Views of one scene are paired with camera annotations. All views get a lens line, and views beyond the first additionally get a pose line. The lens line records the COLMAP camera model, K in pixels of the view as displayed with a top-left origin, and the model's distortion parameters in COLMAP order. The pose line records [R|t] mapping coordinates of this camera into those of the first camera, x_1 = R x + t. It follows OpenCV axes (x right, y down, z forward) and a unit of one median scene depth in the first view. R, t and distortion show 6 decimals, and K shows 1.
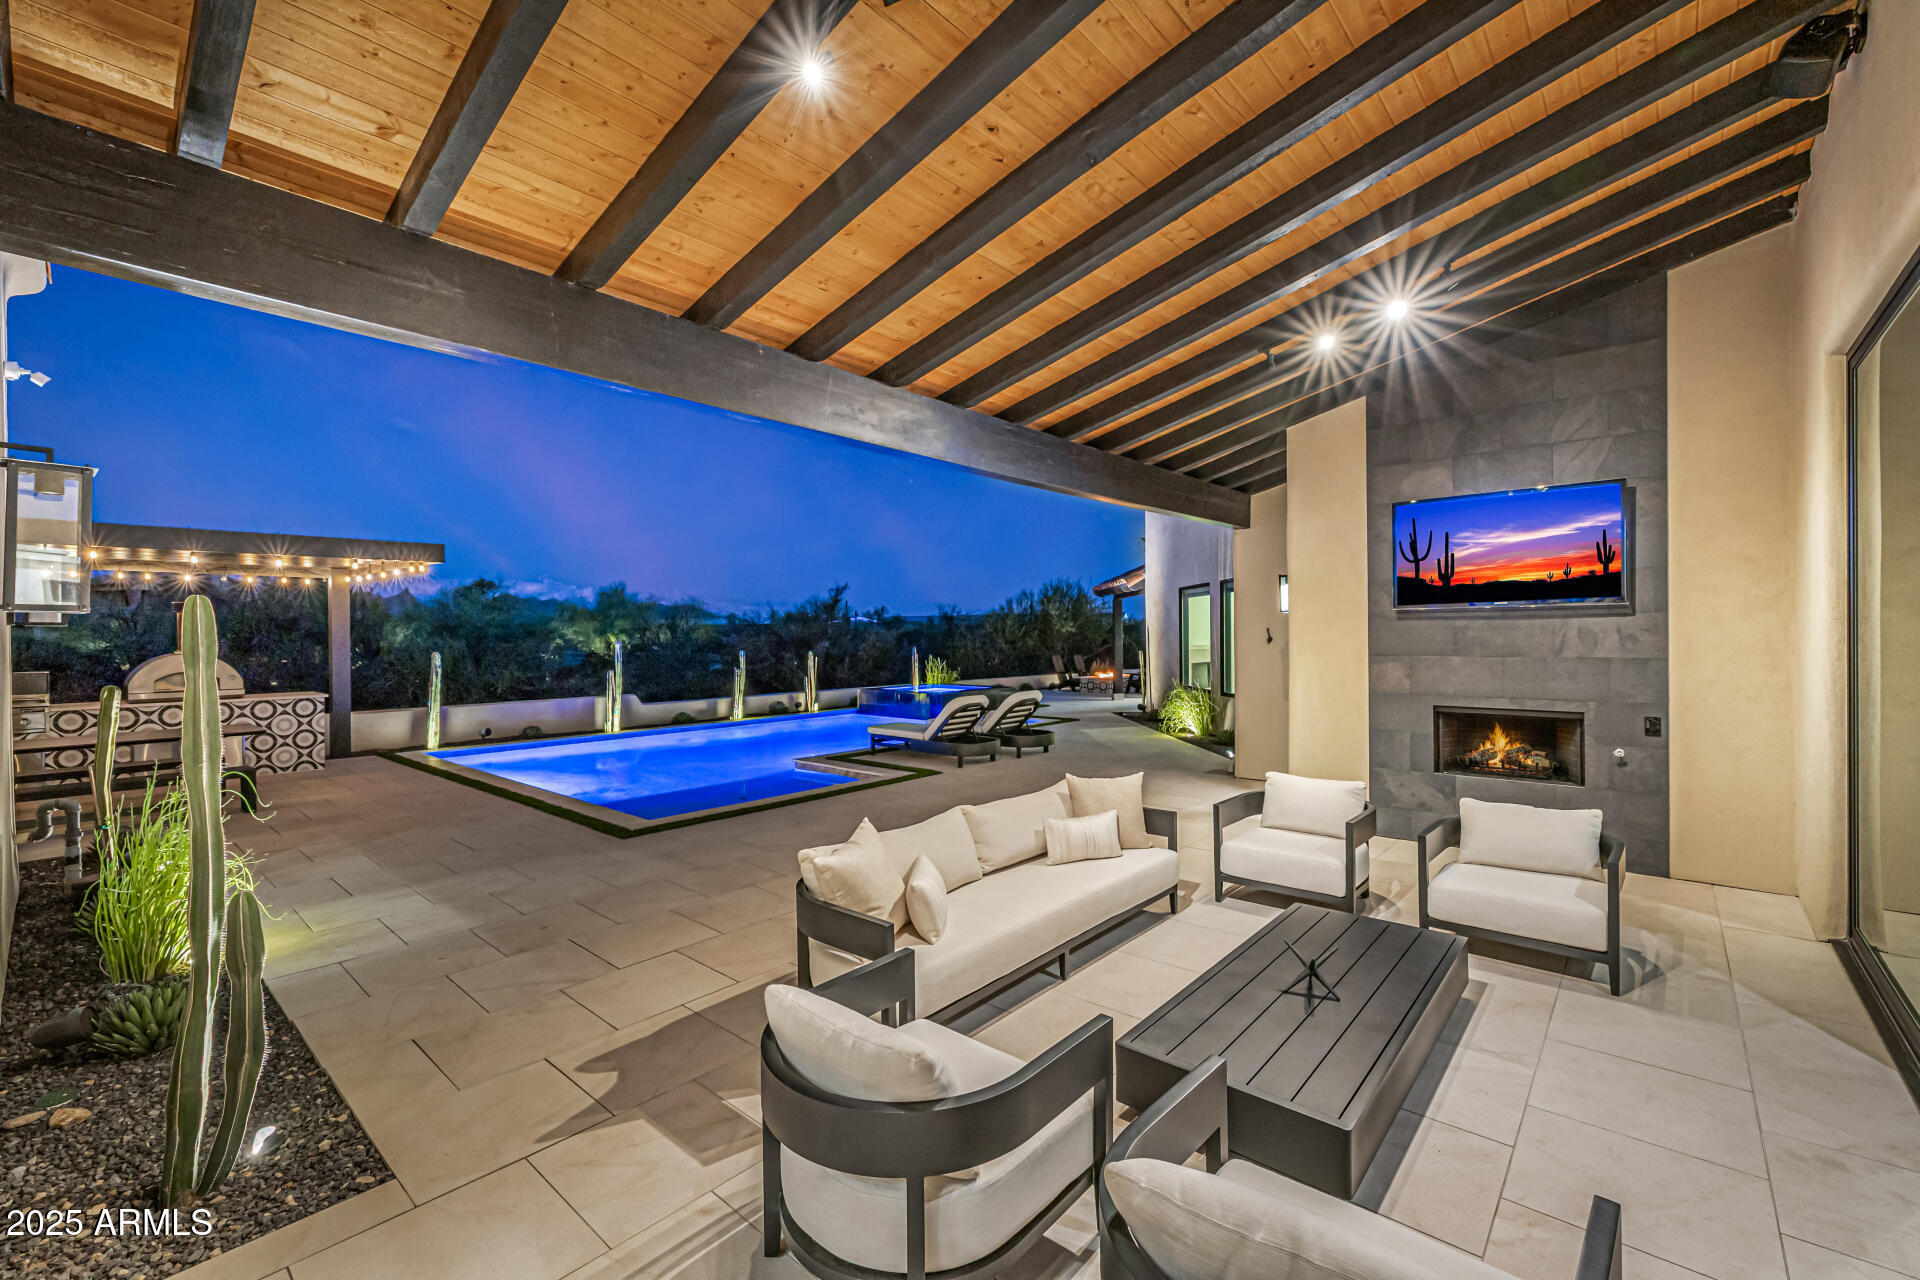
lens RADIAL K [[812.0, 0, 950.3], [0, 812.0, 643.1], [0, 0, 1]] dist [-0.000015, 0.001124]
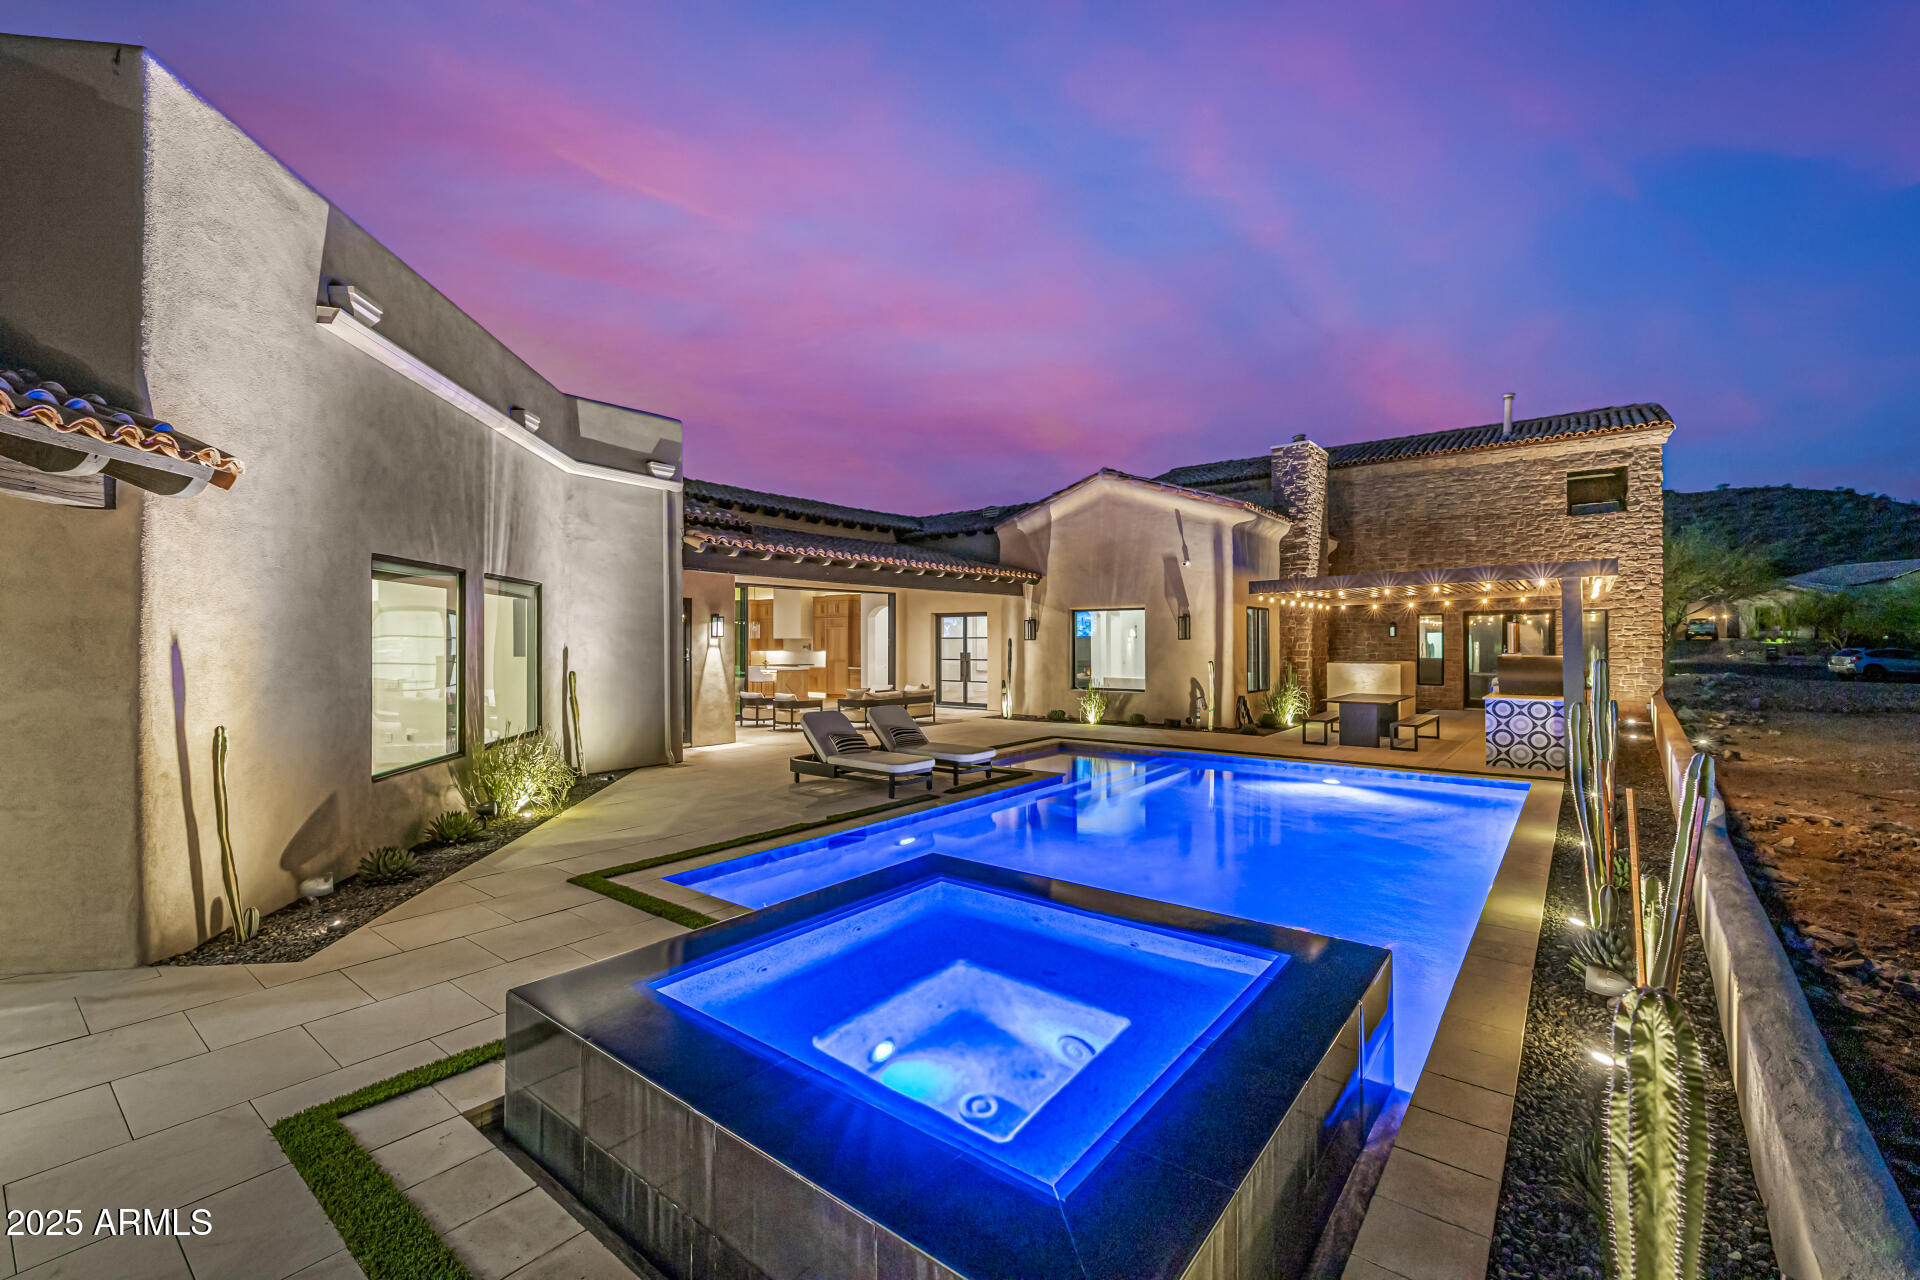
lens RADIAL K [[812.0, 0, 946.2], [0, 812.0, 638.3], [0, 0, 1]] dist [-0.000015, 0.001124]
pose [[-0.998232, 0.014190, -0.057728, 0.000733], [0.013683, 0.999864, 0.009165, -0.020062], [0.057850, 0.008359, -0.998290, 1.311663]]
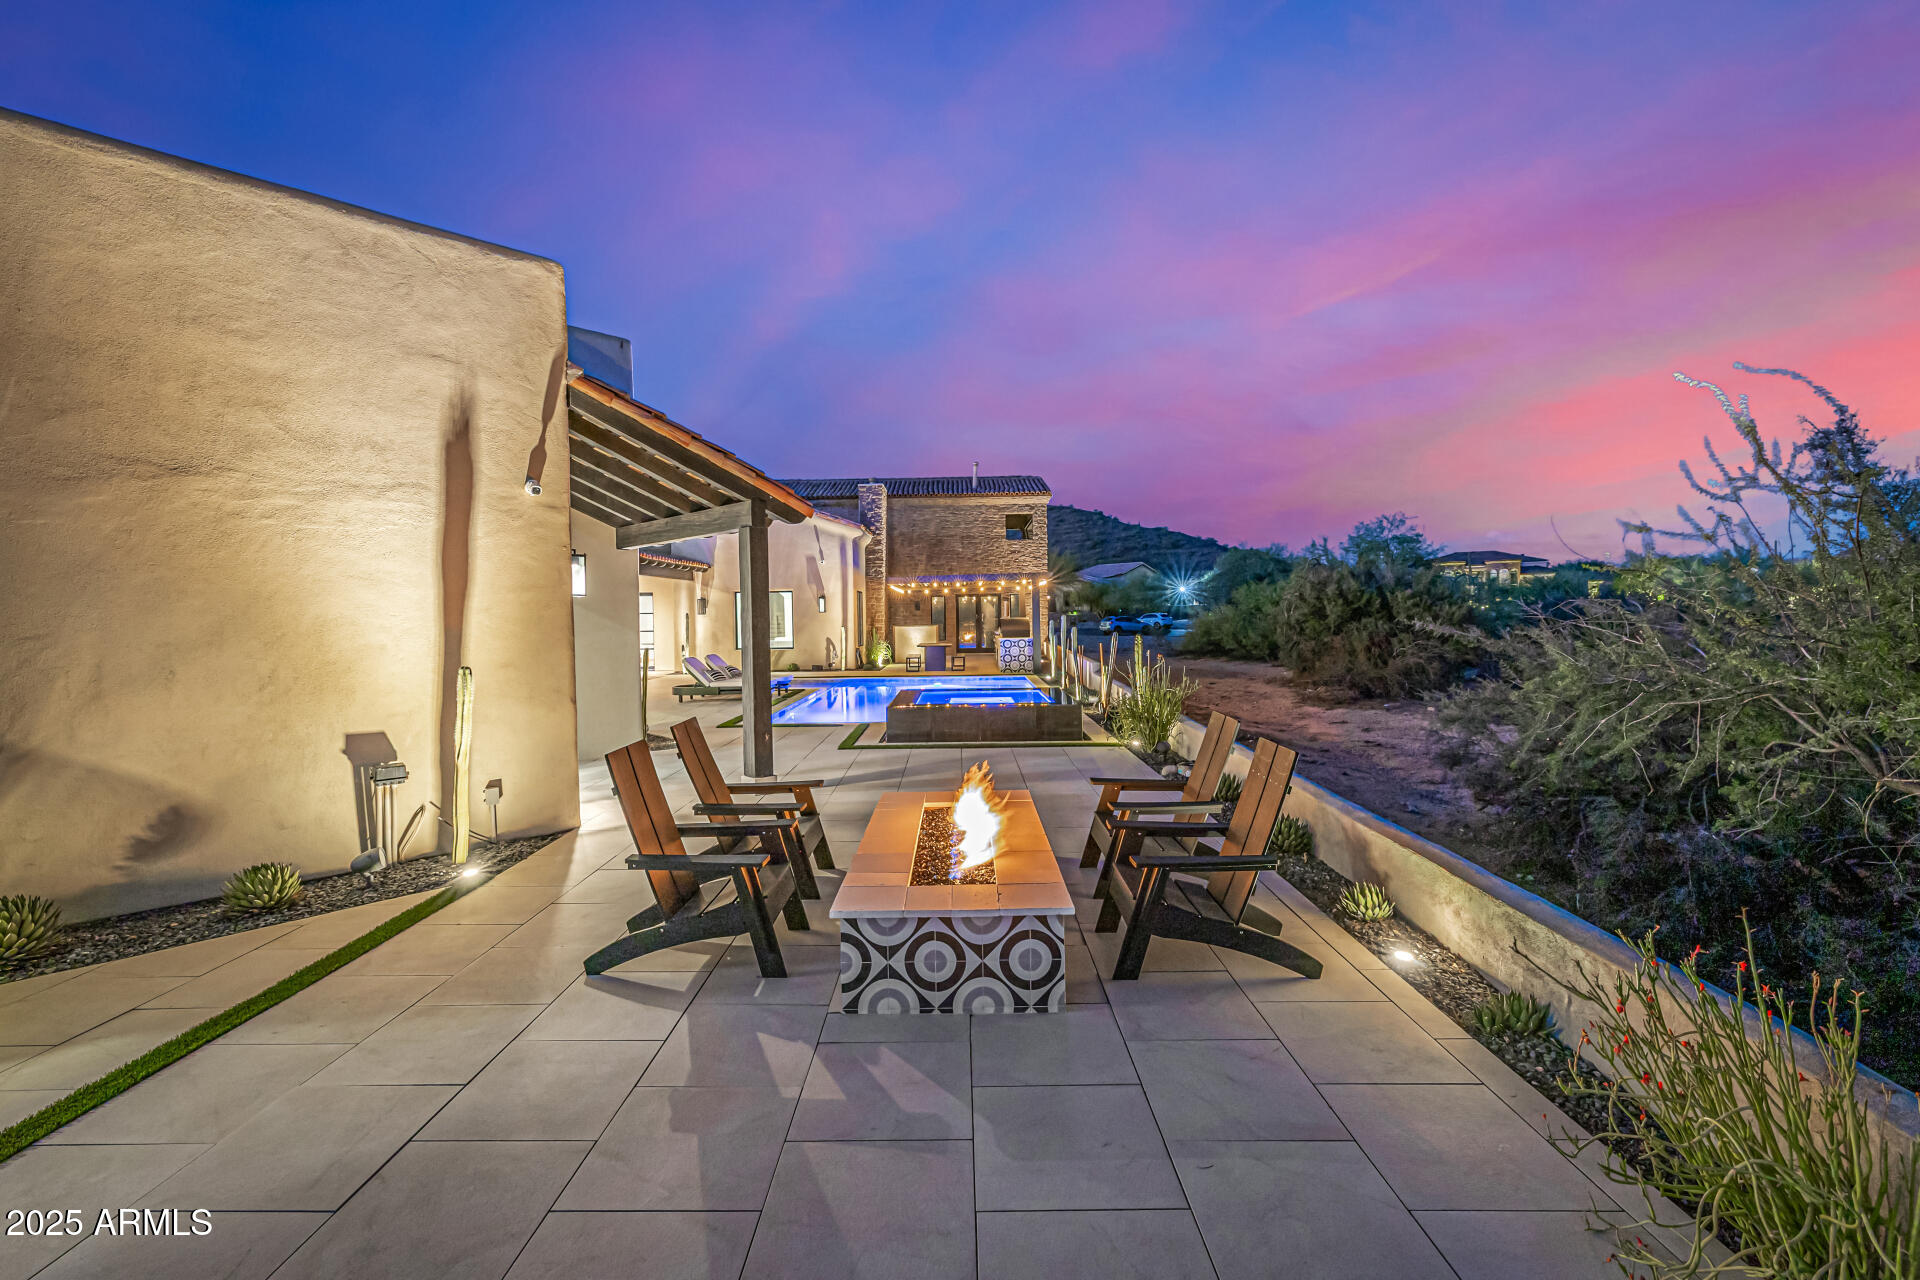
lens RADIAL K [[812.0, 0, 963.6], [0, 812.0, 634.7], [0, 0, 1]] dist [-0.000015, 0.001124]
pose [[-0.746020, 0.040779, -0.664674, 0.468951], [0.017565, 0.998981, 0.041574, -0.022005], [0.665692, 0.019340, -0.745976, 1.637409]]
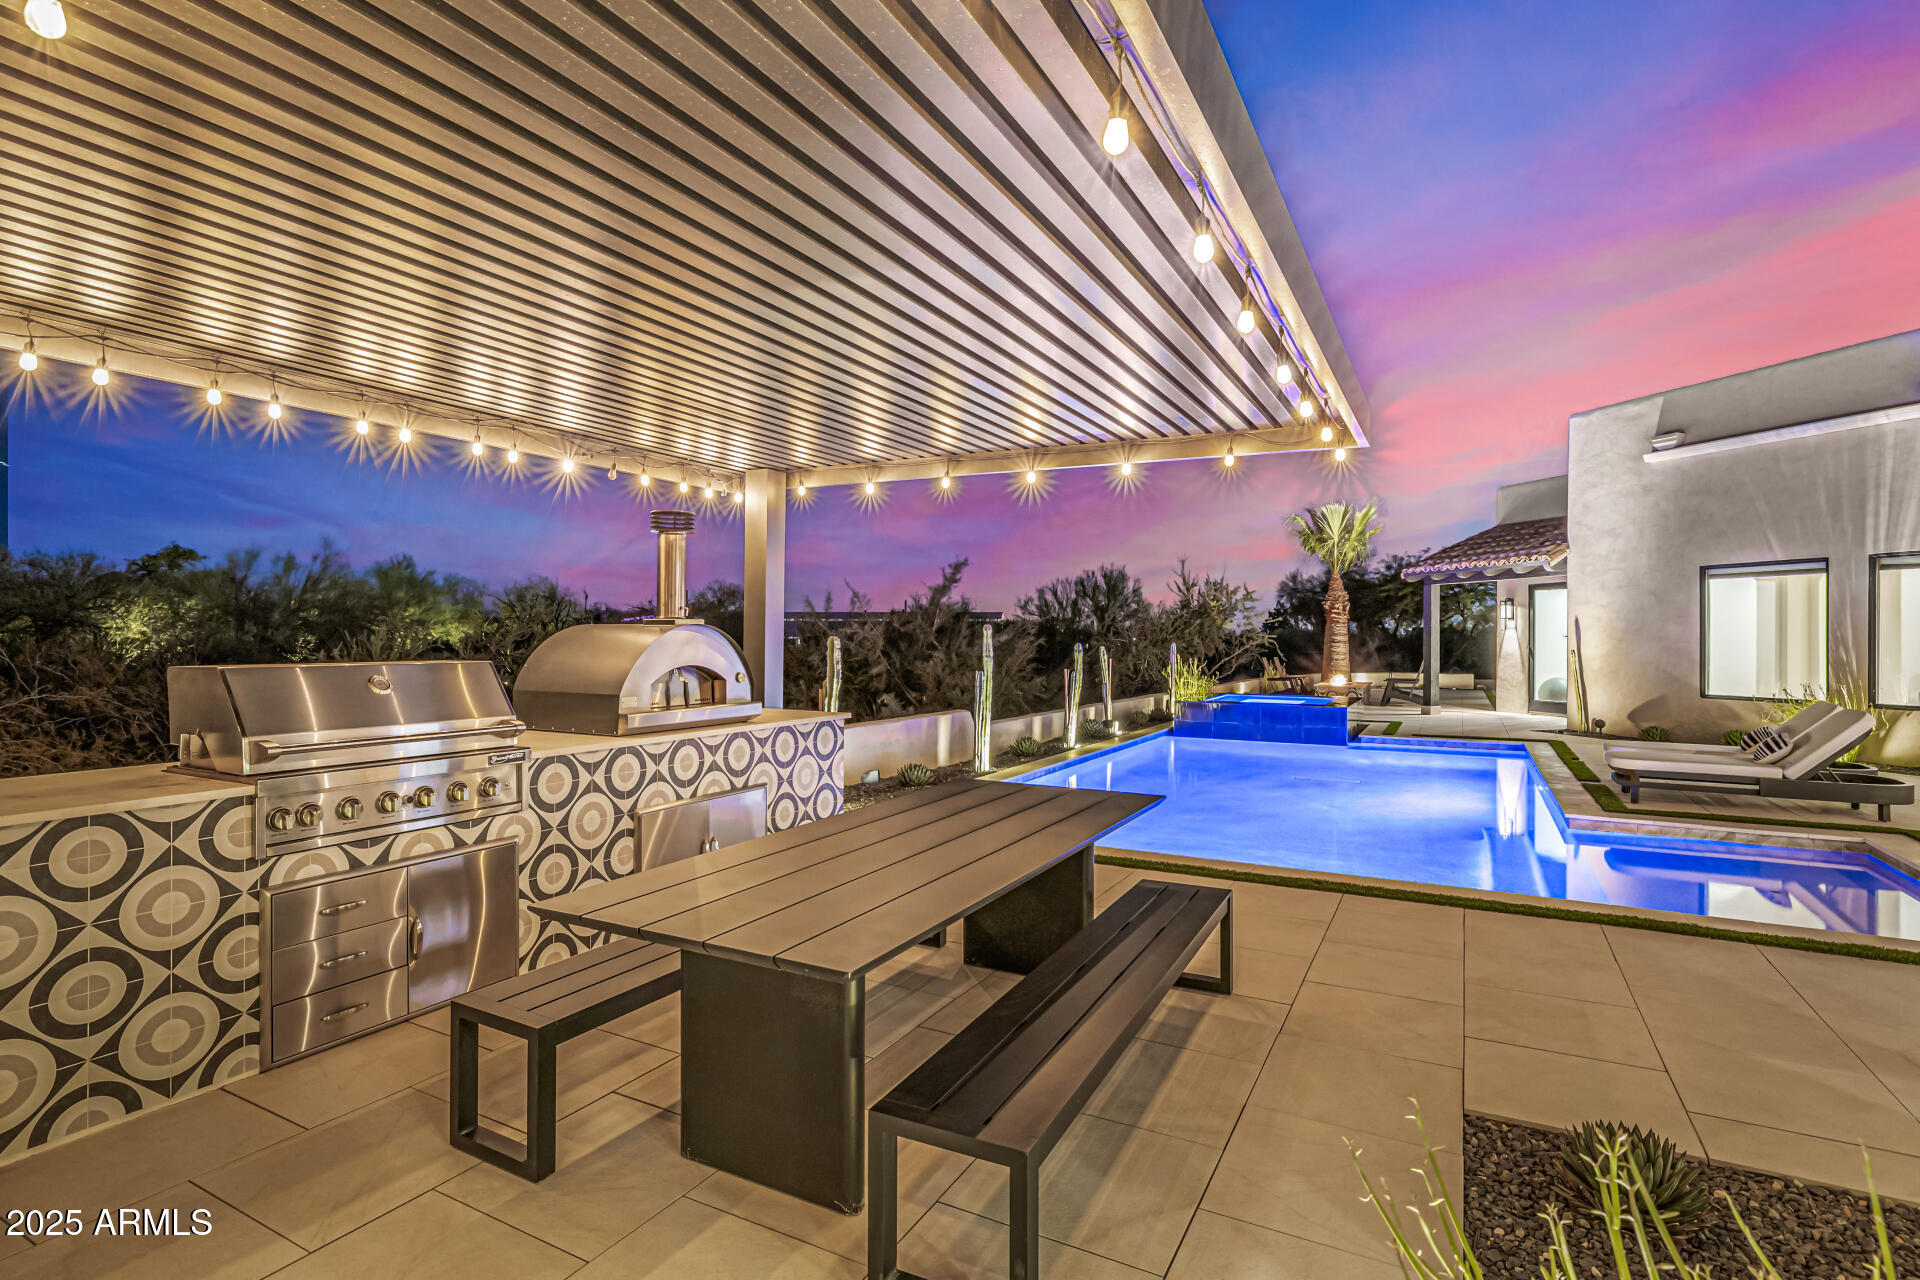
lens RADIAL K [[948.6, 0, 951.4], [0, 948.6, 636.2], [0, 0, 1]] dist [0.006128, -0.000623]
pose [[0.974037, 0.012968, 0.226015, -0.543246], [-0.010260, 0.999861, -0.013156, 0.014812], [-0.226155, 0.010496, 0.974035, 0.265285]]
